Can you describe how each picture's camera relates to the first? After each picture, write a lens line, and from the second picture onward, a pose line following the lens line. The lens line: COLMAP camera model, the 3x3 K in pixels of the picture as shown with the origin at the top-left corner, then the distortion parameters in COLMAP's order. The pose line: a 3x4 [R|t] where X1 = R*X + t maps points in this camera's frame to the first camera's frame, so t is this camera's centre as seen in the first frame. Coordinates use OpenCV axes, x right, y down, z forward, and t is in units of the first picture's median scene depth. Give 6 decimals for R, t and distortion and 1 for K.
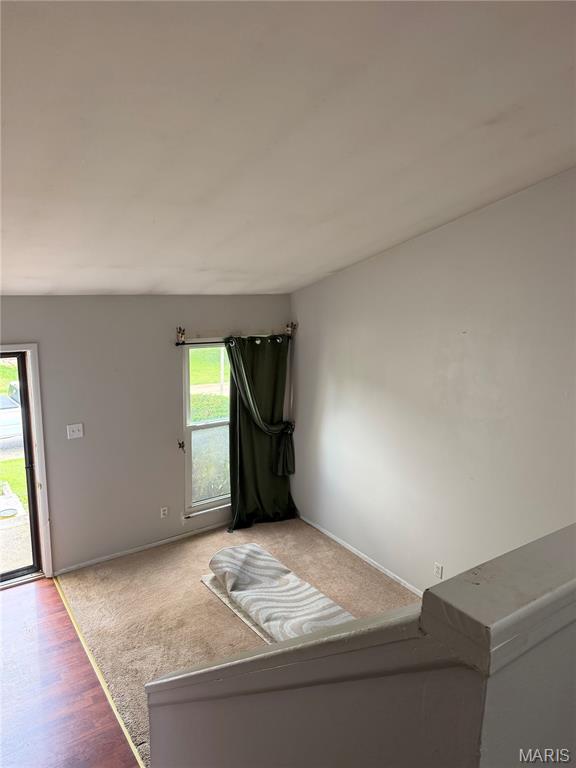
lens RADIAL K [[536.7, 0, 283.9], [0, 536.7, 377.1], [0, 0, 1]] dist [0.048428, -0.024787]
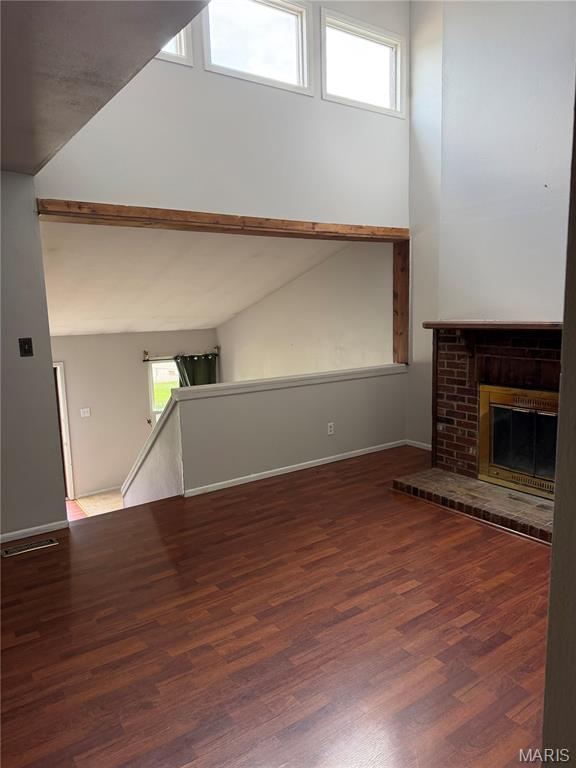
lens RADIAL K [[536.7, 0, 284.1], [0, 536.7, 385.3], [0, 0, 1]] dist [0.048428, -0.024787]
pose [[0.999079, -0.038620, -0.018718, 0.256320], [0.037899, 0.998580, -0.037448, 0.090585], [0.020138, 0.036704, 0.999123, -0.645043]]
